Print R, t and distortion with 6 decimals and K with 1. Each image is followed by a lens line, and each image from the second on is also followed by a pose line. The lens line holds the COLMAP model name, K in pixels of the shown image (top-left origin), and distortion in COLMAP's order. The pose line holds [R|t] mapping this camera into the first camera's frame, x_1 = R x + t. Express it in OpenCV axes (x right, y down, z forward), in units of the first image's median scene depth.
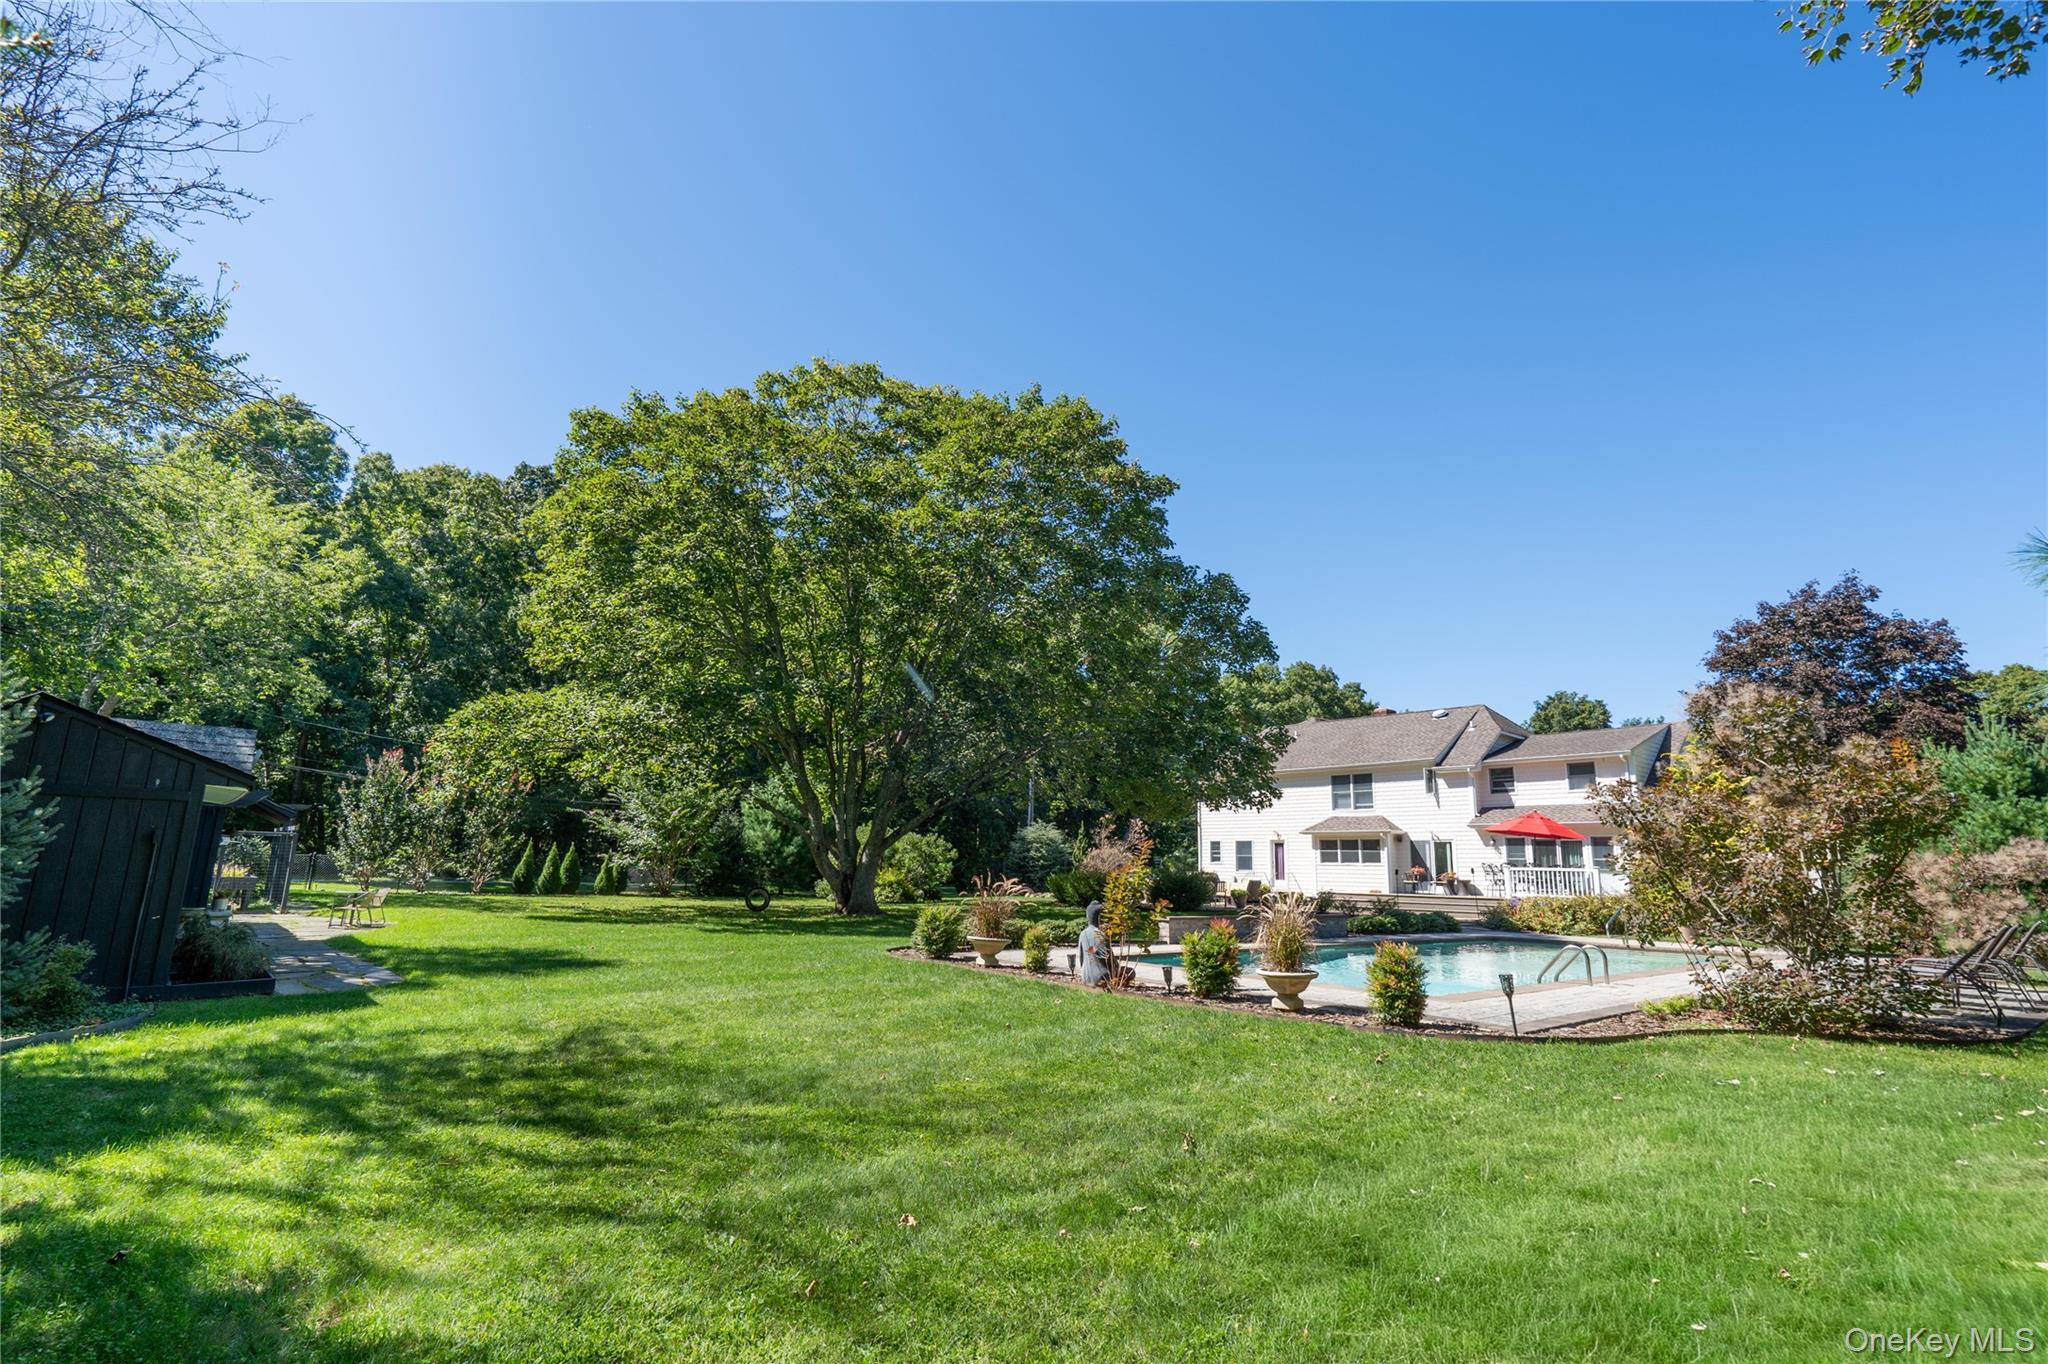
lens RADIAL K [[945.7, 0, 1024.0], [0, 945.7, 682.0], [0, 0, 1]] dist [0.001869, 0.000209]
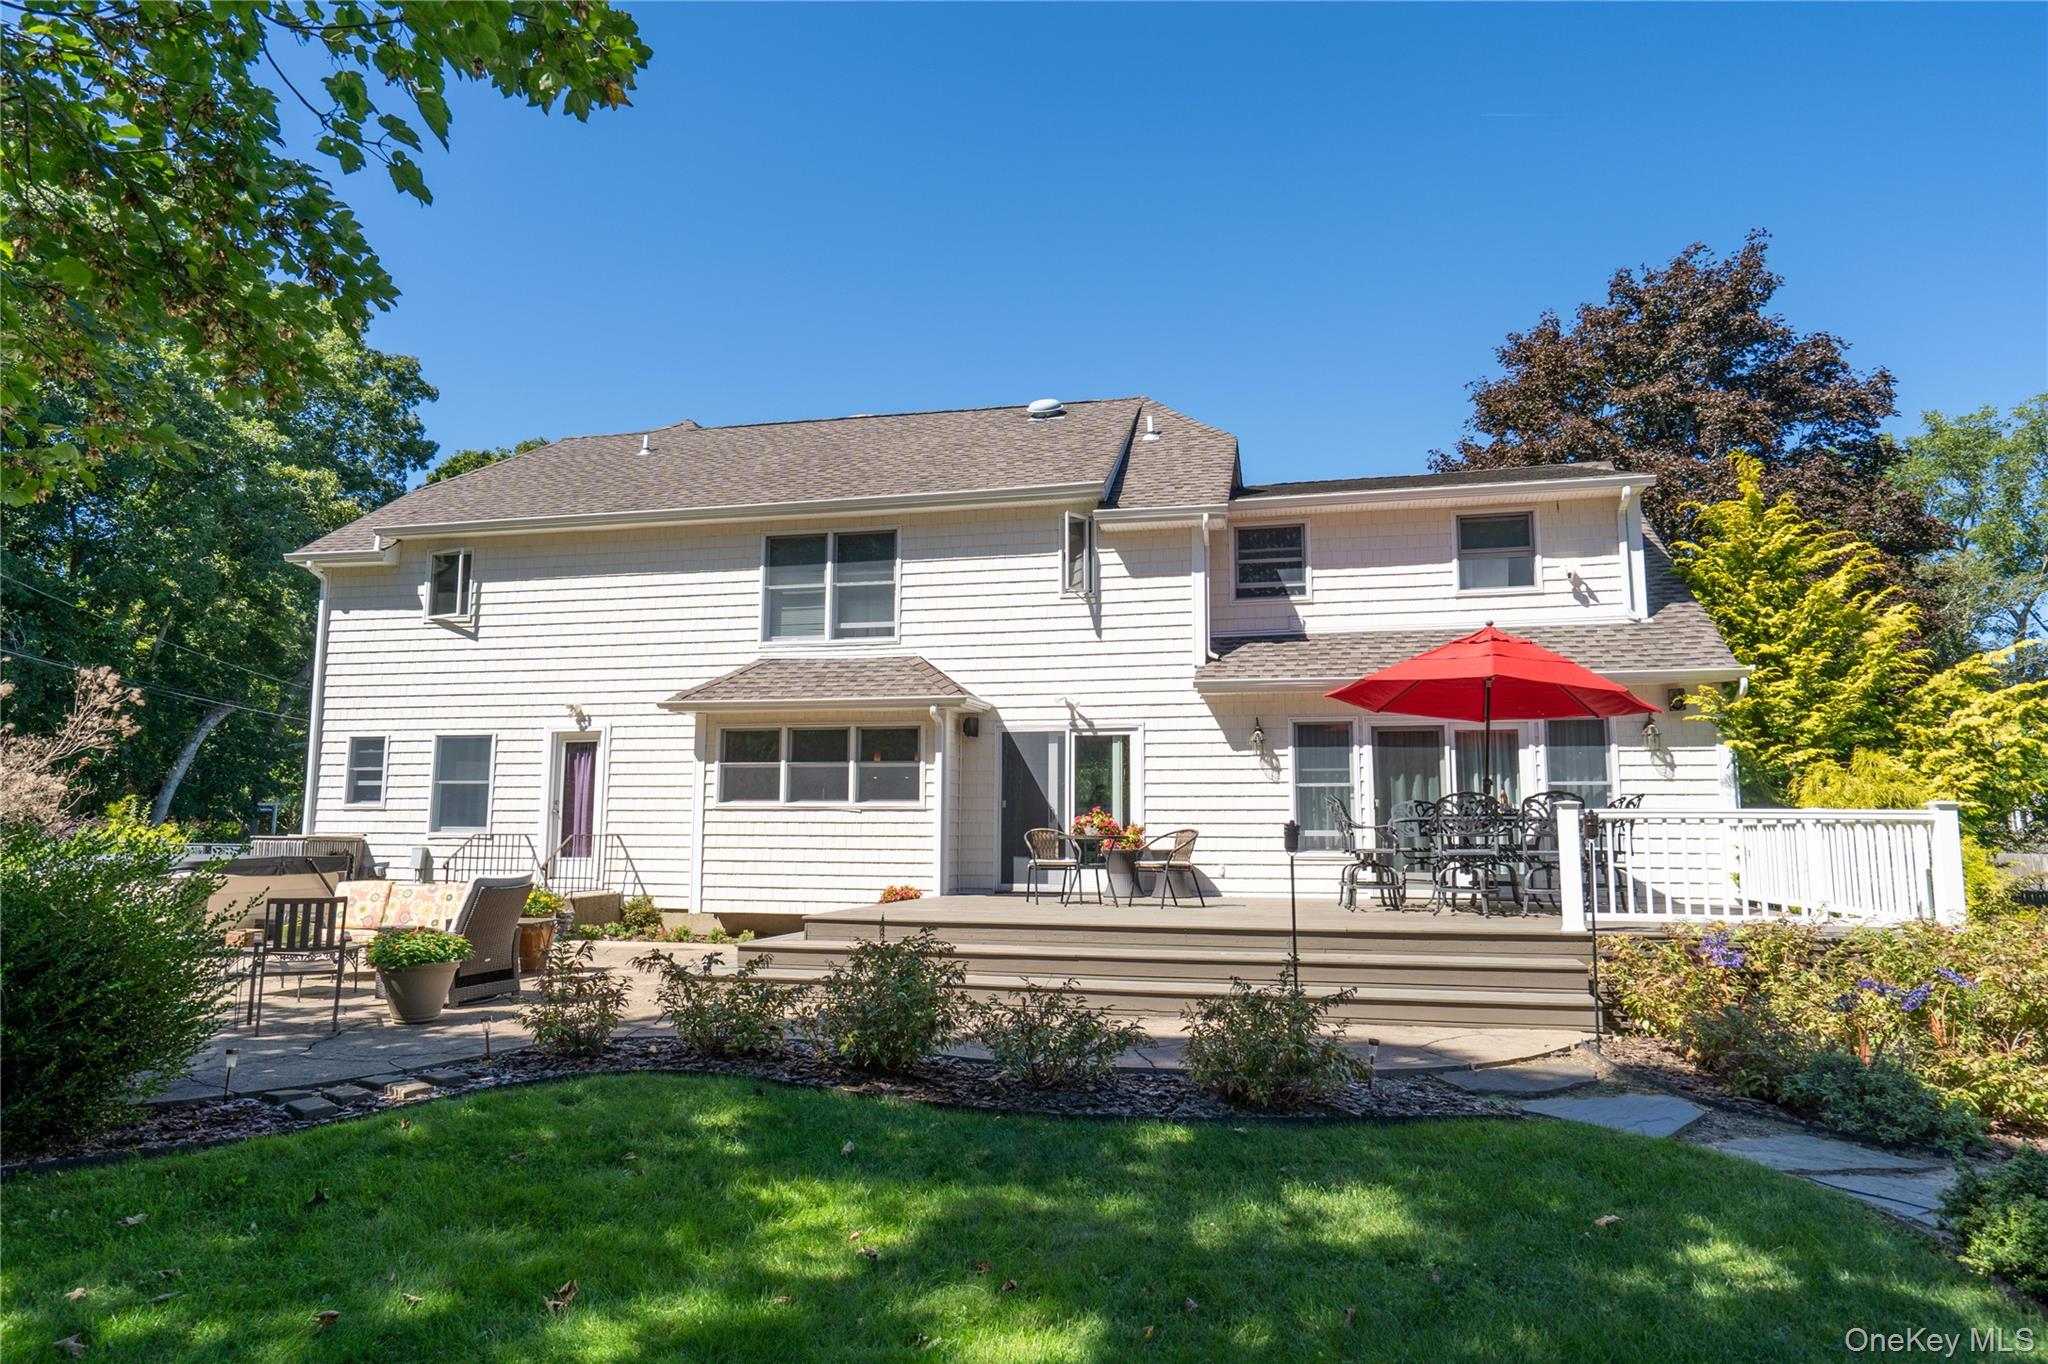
lens RADIAL K [[1357.2, 0, 1024.0], [0, 1357.2, 682.0], [0, 0, 1]] dist [0.029835, -0.000147]
pose [[0.818771, 0.047532, 0.572149, 0.143981], [-0.101845, 0.992786, 0.063267, 0.118893], [-0.565015, -0.110072, 0.817706, 0.610198]]
